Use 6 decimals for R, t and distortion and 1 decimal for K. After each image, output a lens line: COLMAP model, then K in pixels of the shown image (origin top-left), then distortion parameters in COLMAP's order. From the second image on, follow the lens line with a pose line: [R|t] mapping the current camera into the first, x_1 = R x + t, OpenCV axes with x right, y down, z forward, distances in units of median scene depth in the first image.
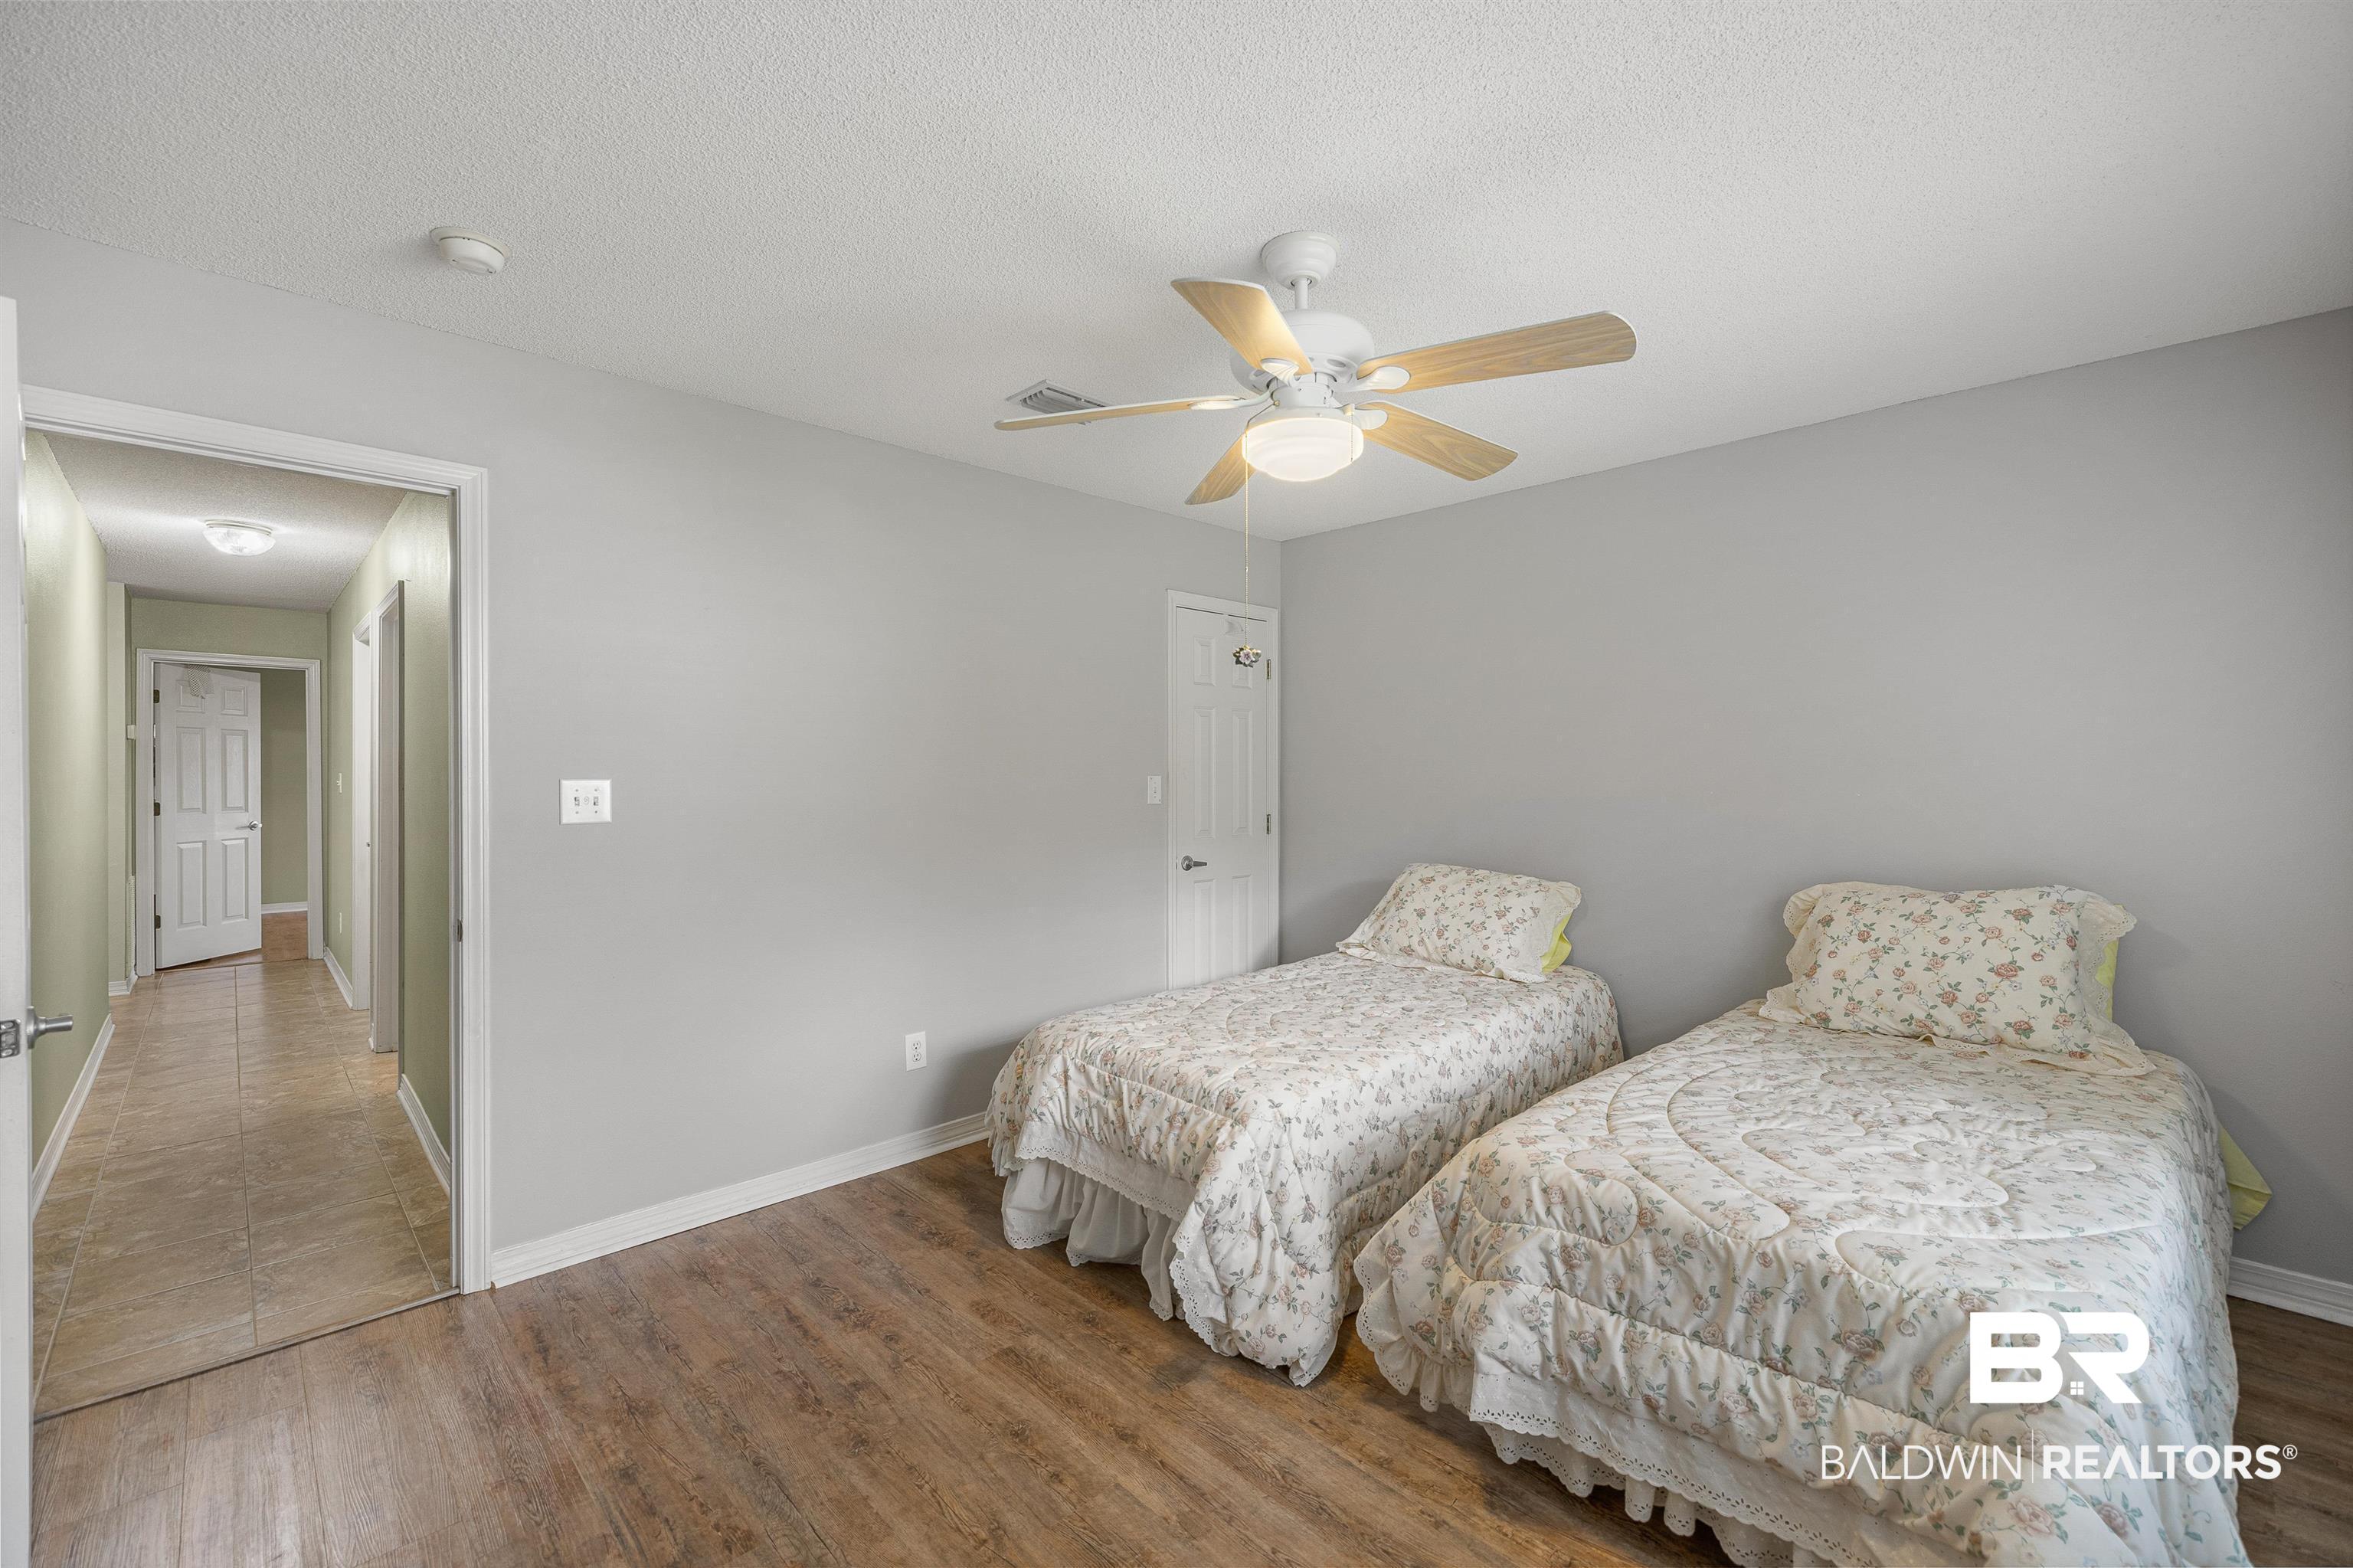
lens RADIAL K [[968.2, 0, 1164.0], [0, 968.2, 782.4], [0, 0, 1]] dist [-0.001593, -0.000079]
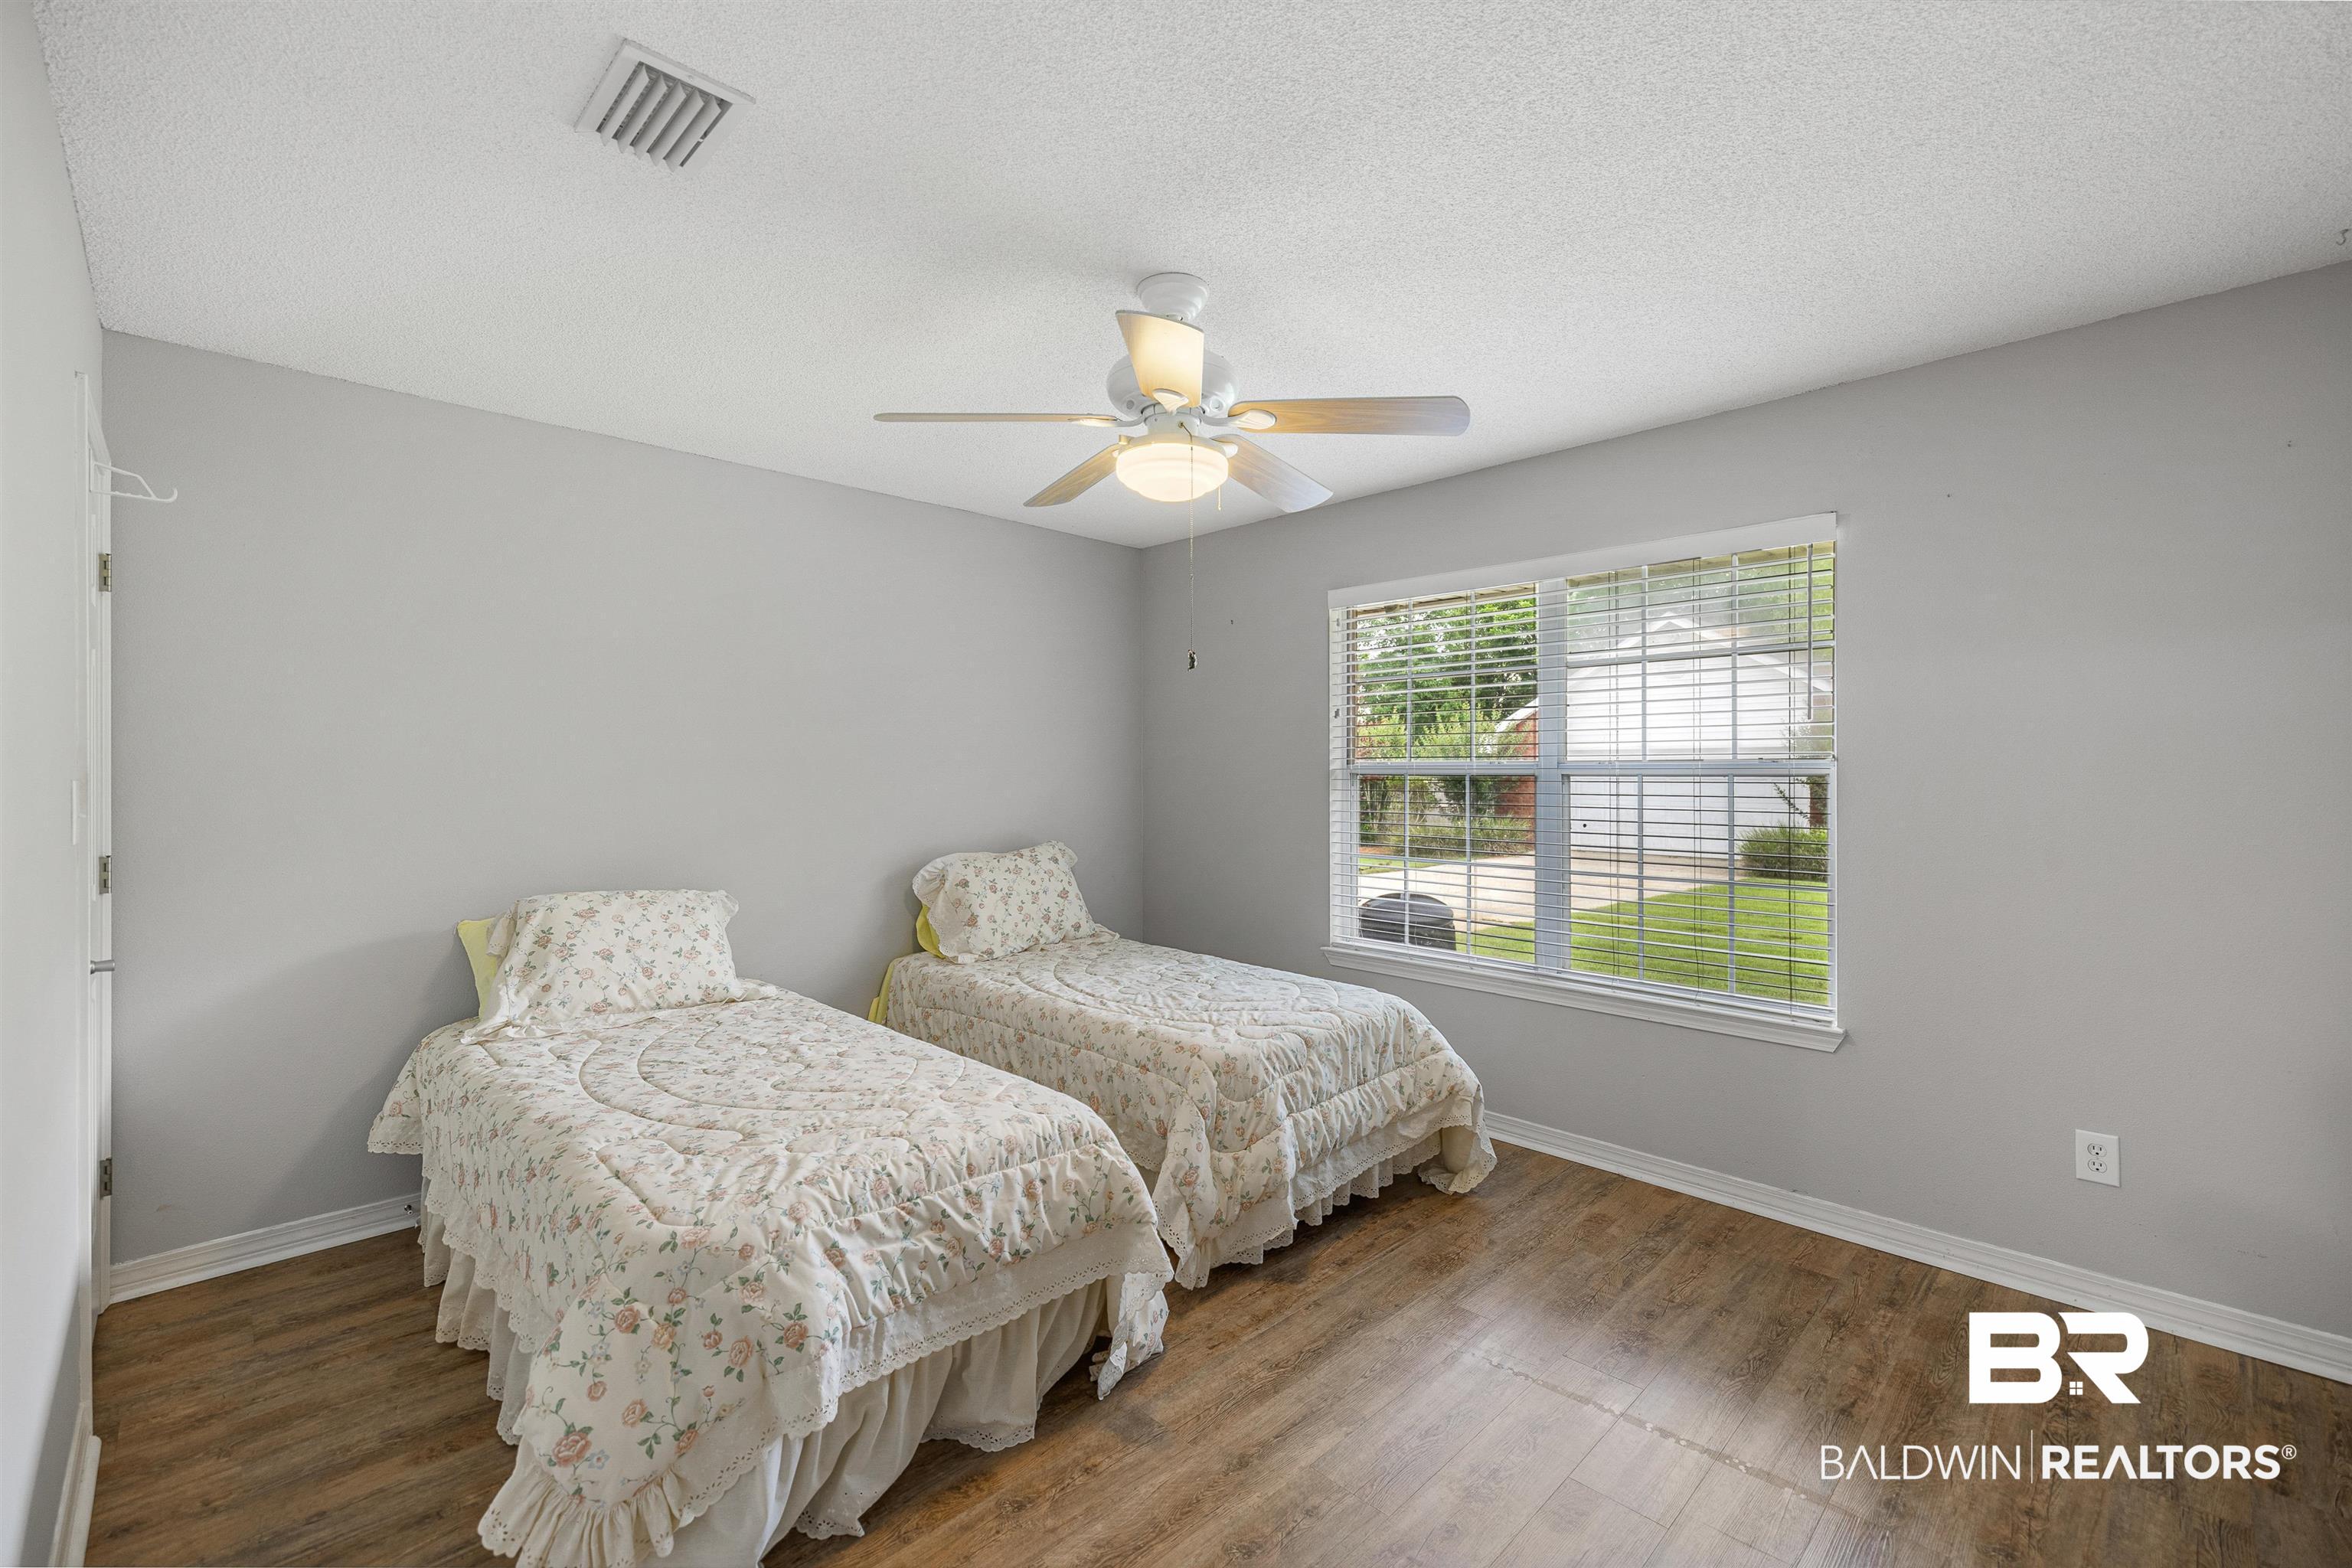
lens RADIAL K [[1001.5, 0, 1163.4], [0, 1001.5, 771.7], [0, 0, 1]] dist [0.002404, 0.000147]
pose [[-0.005744, -0.000390, 0.999983, -0.807974], [0.011663, 0.999932, 0.000457, -0.009901], [-0.999915, 0.011665, -0.005739, 0.838568]]
